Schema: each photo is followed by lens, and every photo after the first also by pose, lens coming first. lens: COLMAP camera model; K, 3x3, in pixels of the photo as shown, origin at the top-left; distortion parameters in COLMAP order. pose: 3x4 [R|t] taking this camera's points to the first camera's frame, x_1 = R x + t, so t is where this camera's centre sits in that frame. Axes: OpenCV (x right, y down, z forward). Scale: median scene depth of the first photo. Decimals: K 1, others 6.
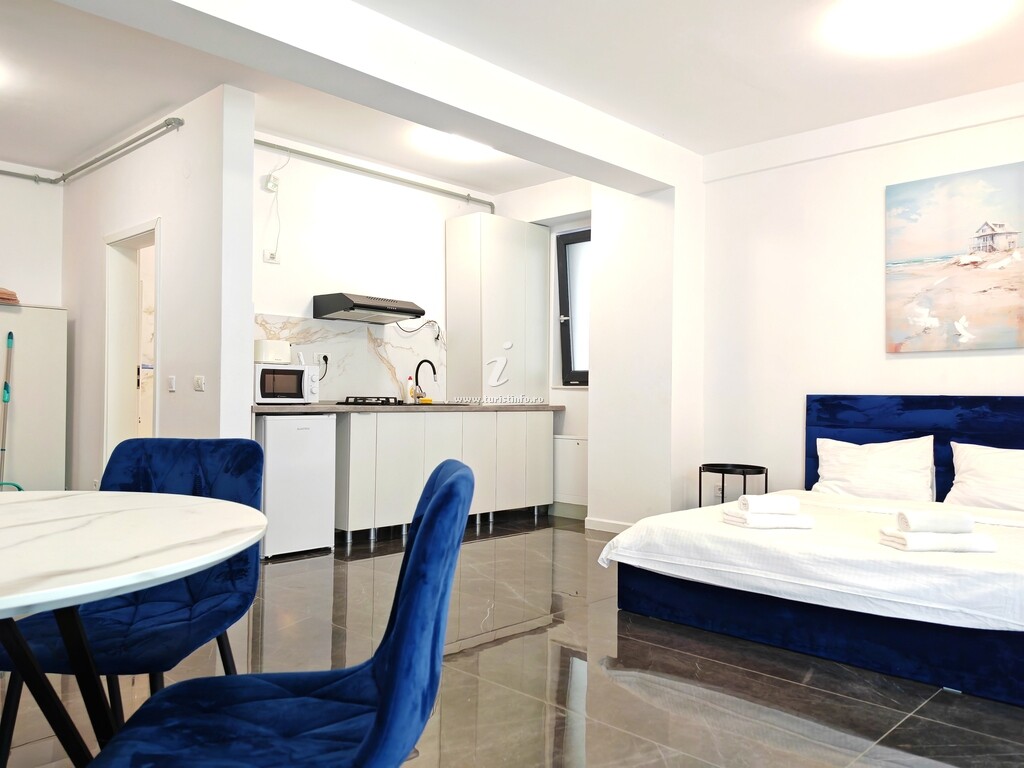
lens RADIAL K [[788.5, 0, 504.3], [0, 788.5, 390.8], [0, 0, 1]] dist [0.029900, -0.016122]
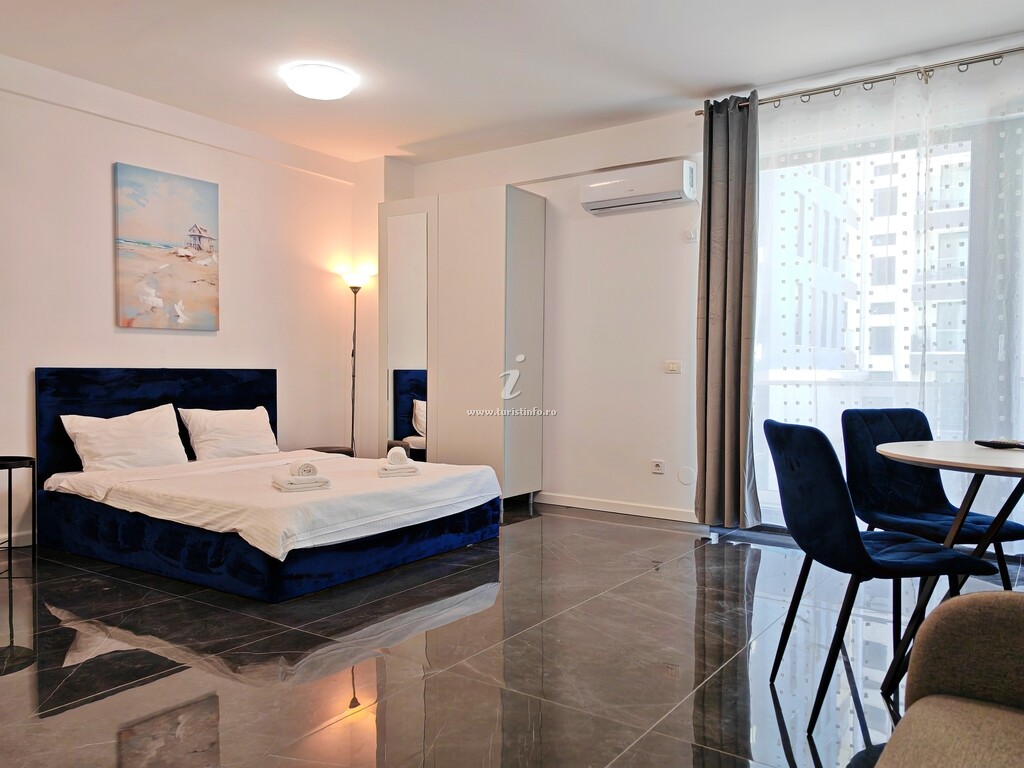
lens RADIAL K [[788.5, 0, 503.9], [0, 788.5, 392.9], [0, 0, 1]] dist [0.029900, -0.016122]
pose [[-0.173405, -0.040690, 0.984010, -0.649465], [-0.012205, 0.999158, 0.039166, -0.009101], [-0.984775, -0.005218, -0.173756, 0.725108]]
